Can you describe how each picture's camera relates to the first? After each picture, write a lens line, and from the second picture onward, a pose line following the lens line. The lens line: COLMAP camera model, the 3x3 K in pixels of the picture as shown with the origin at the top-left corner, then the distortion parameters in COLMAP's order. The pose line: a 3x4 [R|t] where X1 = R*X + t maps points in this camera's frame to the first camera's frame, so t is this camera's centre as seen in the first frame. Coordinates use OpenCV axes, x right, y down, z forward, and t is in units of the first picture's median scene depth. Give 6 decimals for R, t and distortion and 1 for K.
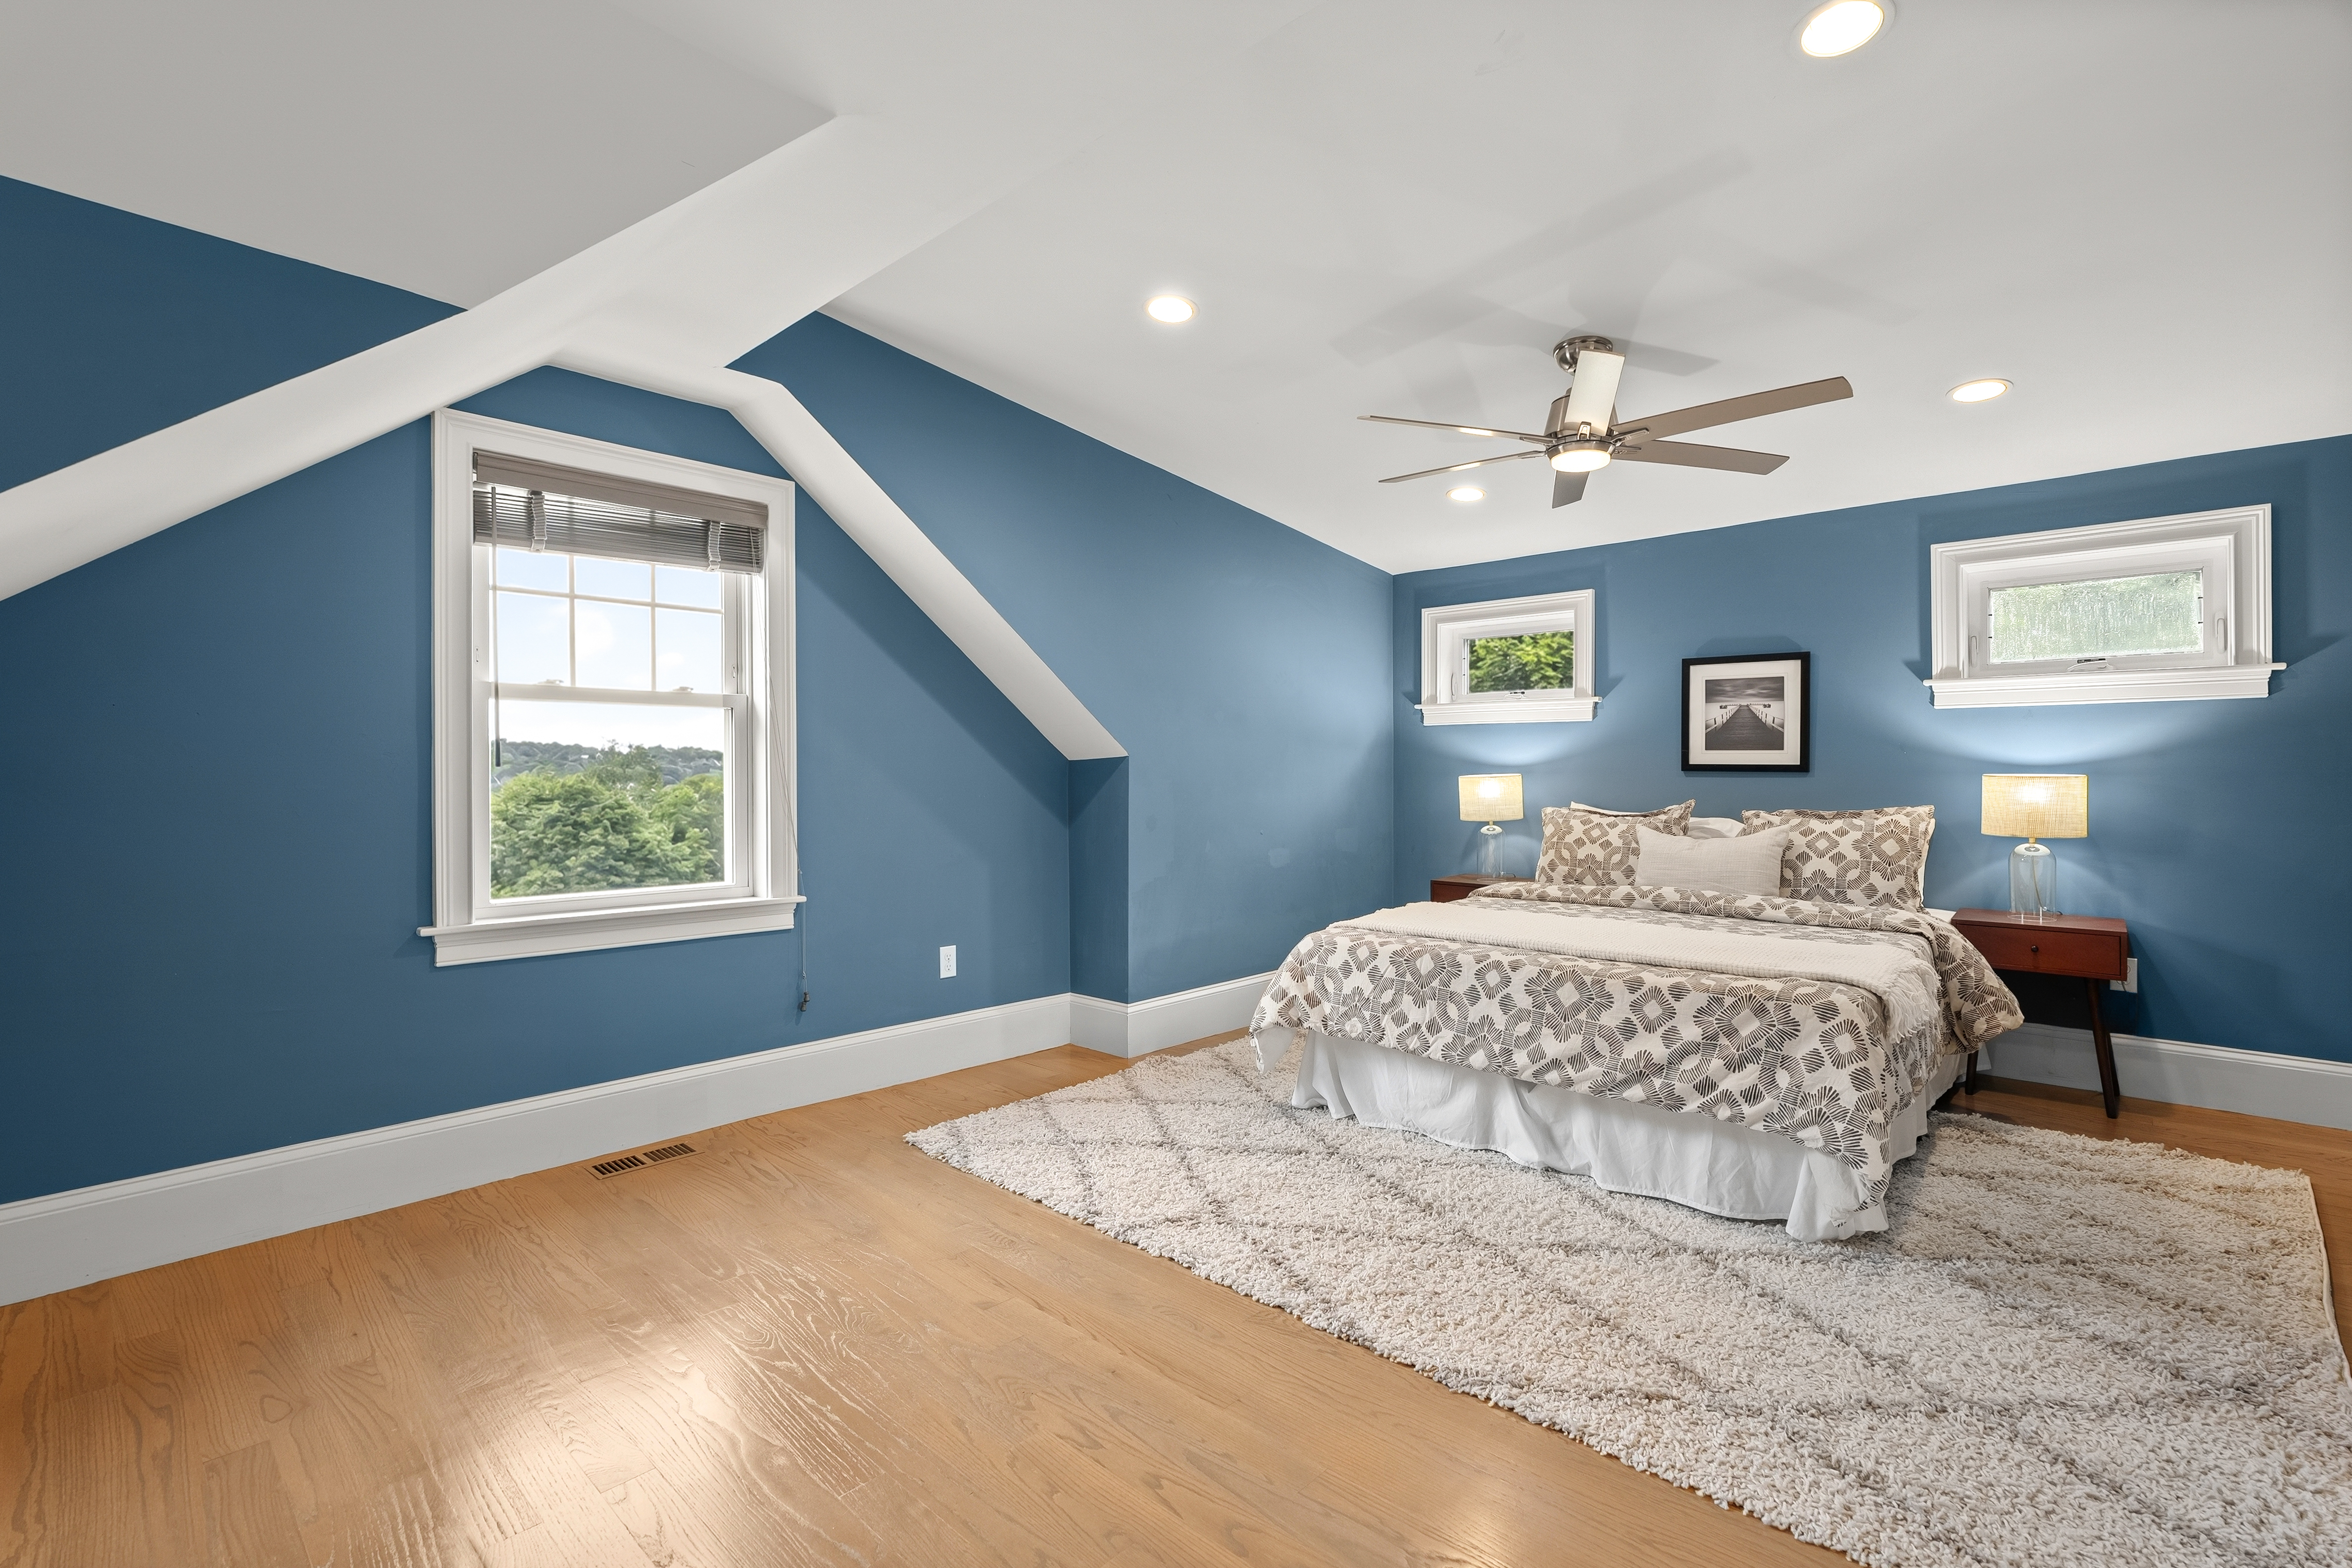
lens RADIAL K [[1071.5, 0, 1179.6], [0, 1071.5, 765.7], [0, 0, 1]] dist [0.000209, 0.000399]
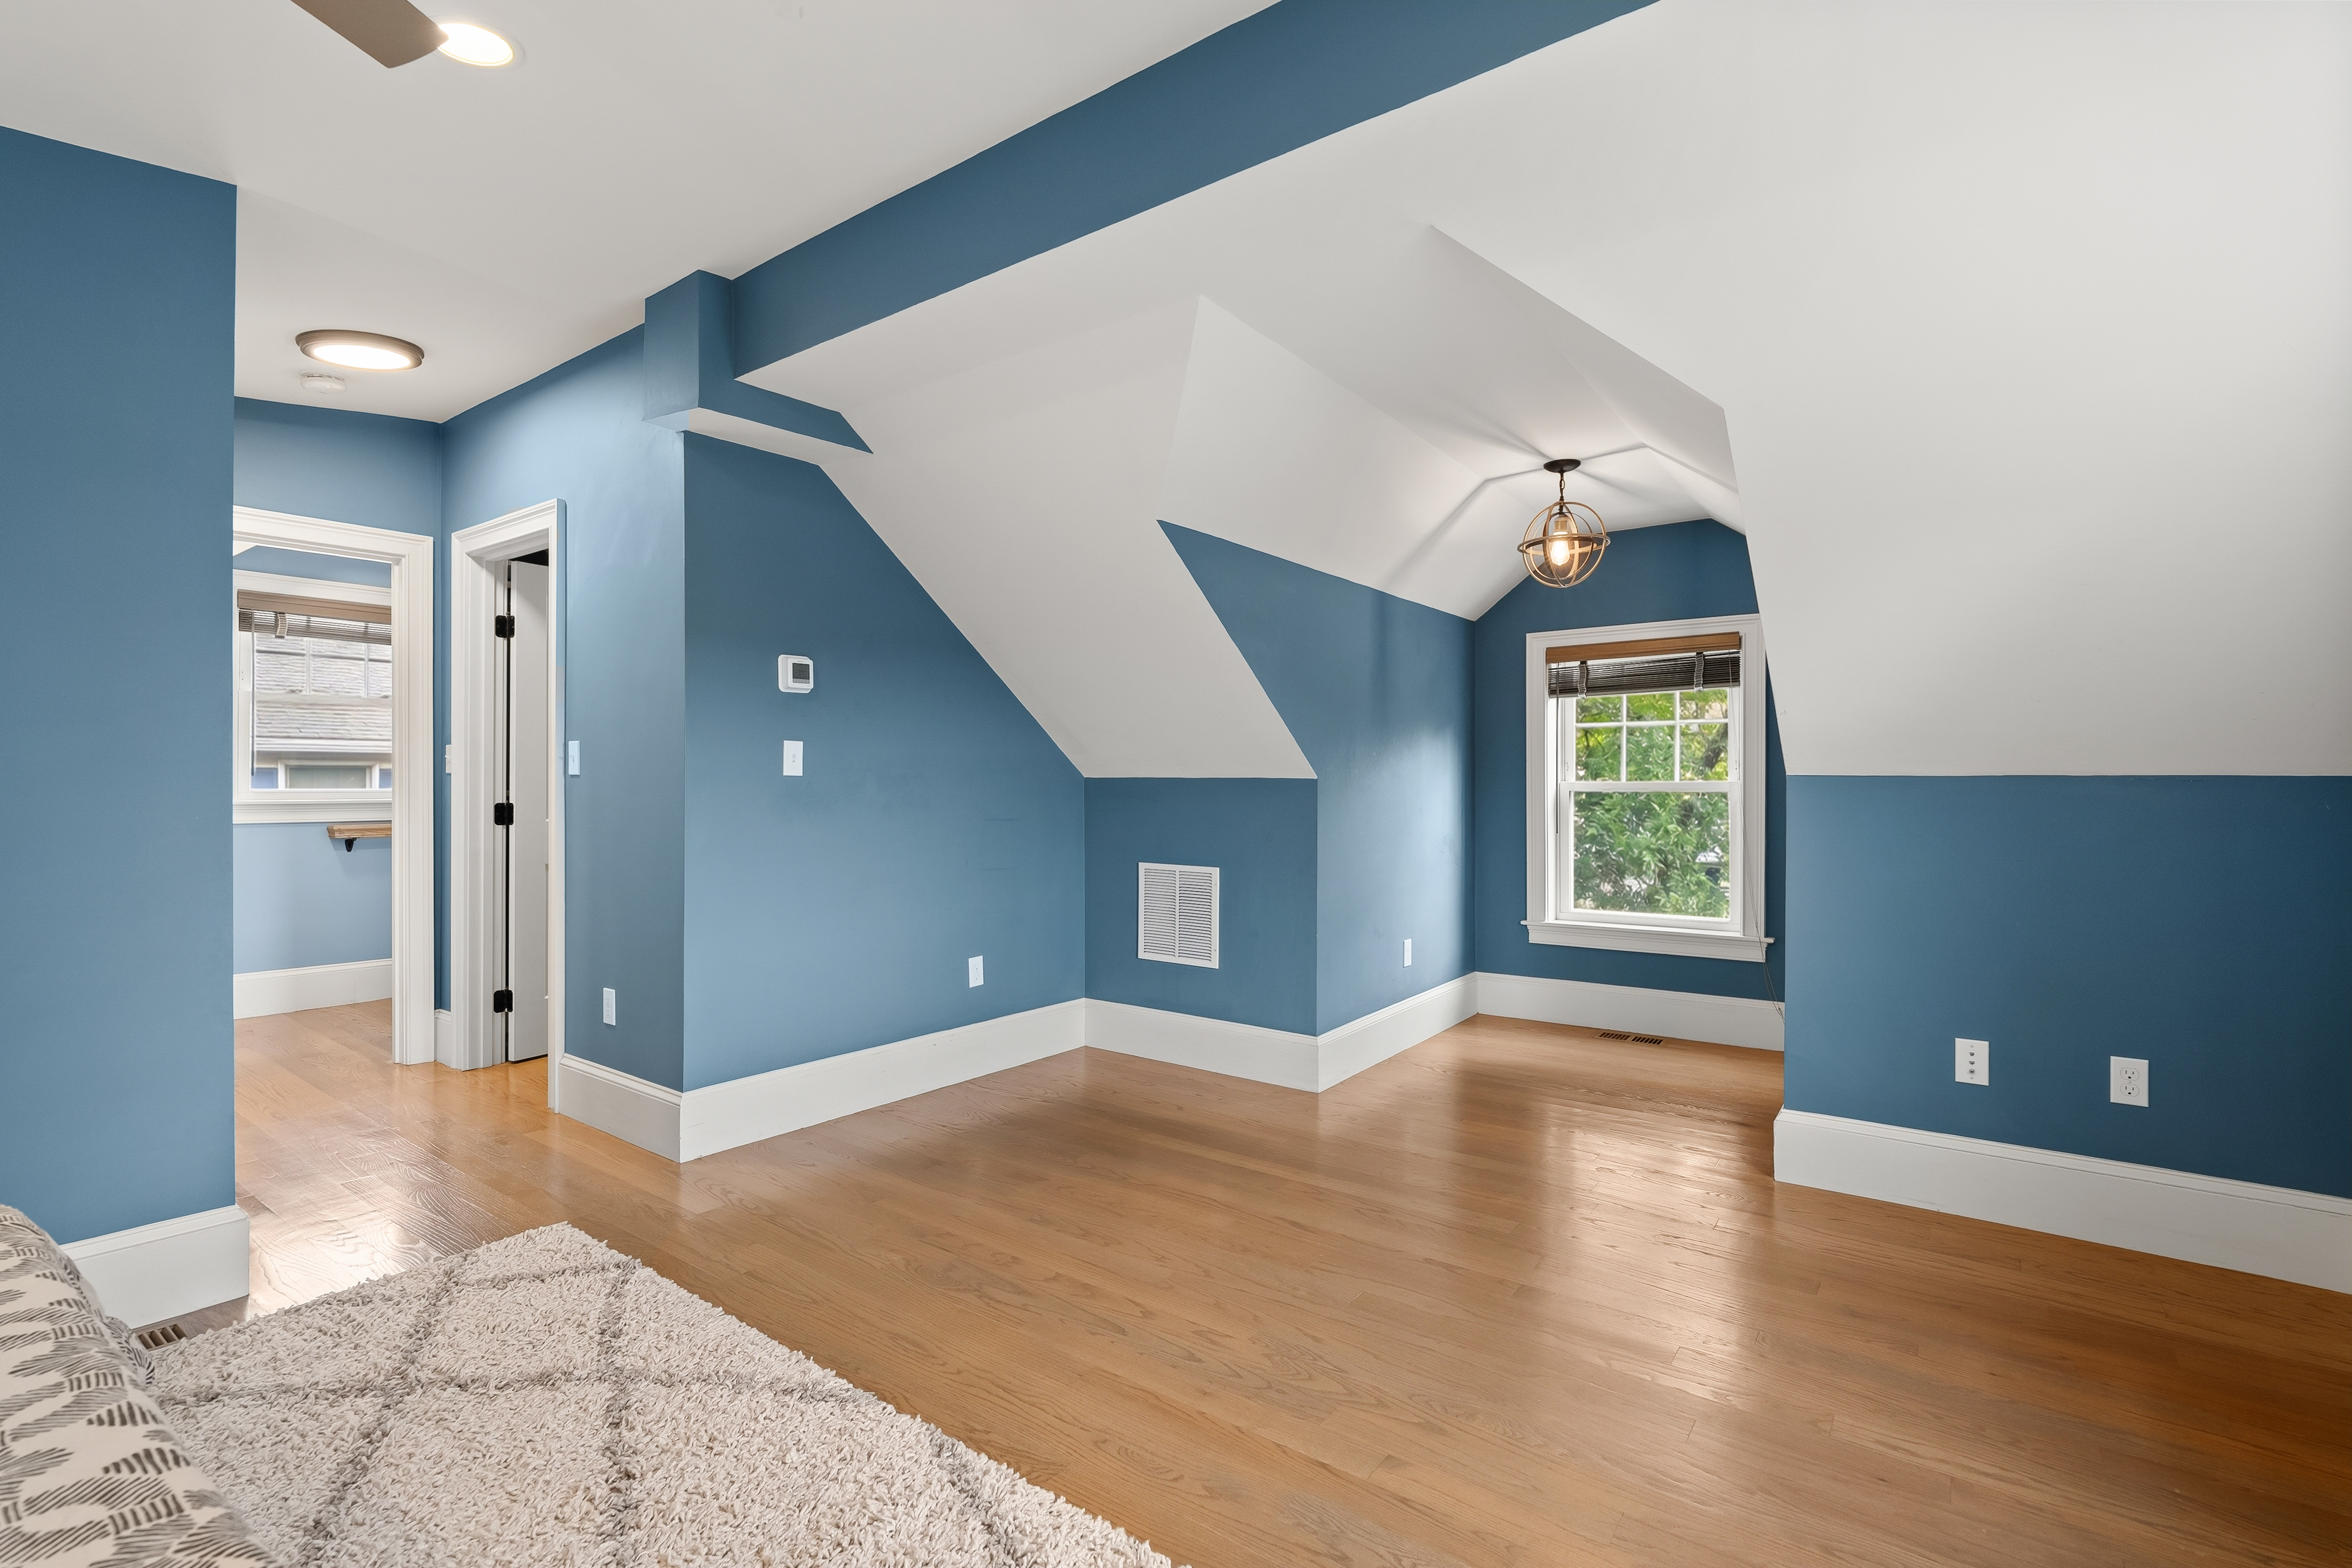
lens RADIAL K [[1053.0, 0, 1176.0], [0, 1053.0, 784.0], [0, 0, 1]] dist [-0.001694, 0.000049]
pose [[-0.994161, -0.002731, -0.107869, 0.045692], [-0.001844, 0.999964, -0.008321, 0.004034], [0.107888, -0.008074, -0.994130, 1.252840]]
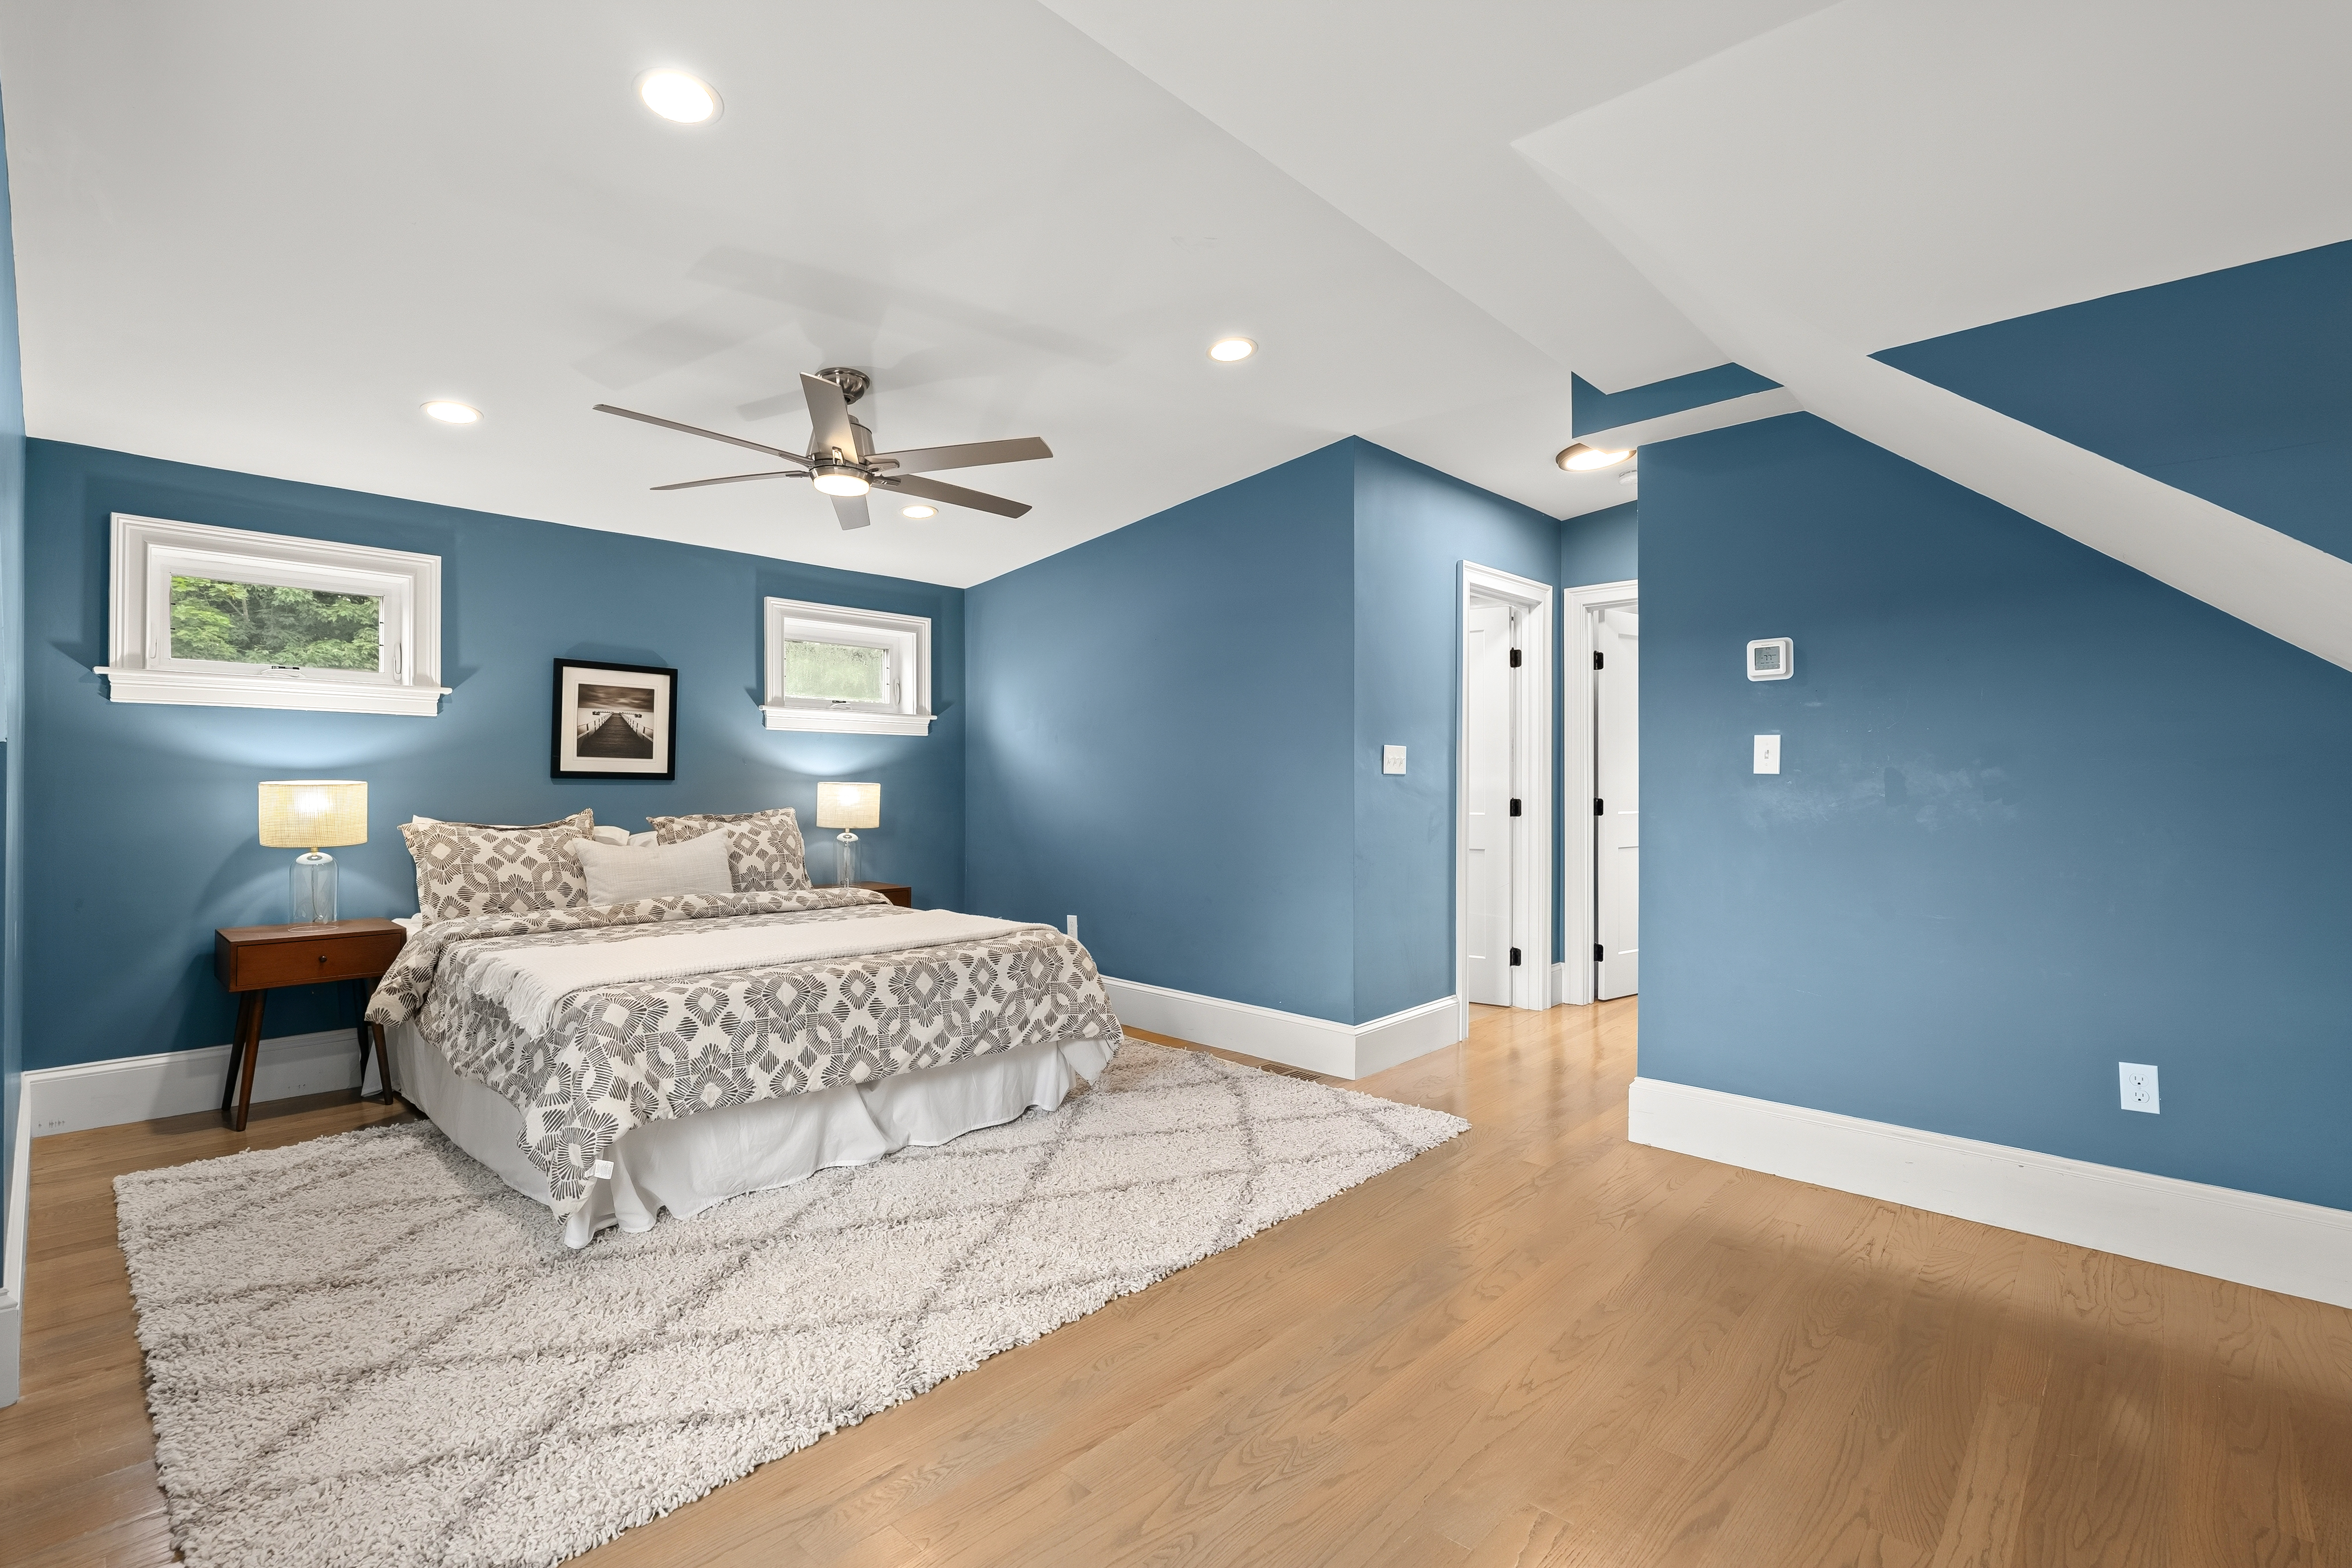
lens RADIAL K [[1063.4, 0, 1176.6], [0, 1063.4, 777.6], [0, 0, 1]] dist [-0.003390, 0.000565]
pose [[0.000093, 0.003840, 0.999993, -0.661590], [-0.012684, 0.999912, -0.003839, 0.001713], [-0.999920, -0.012684, 0.000142, 0.665319]]
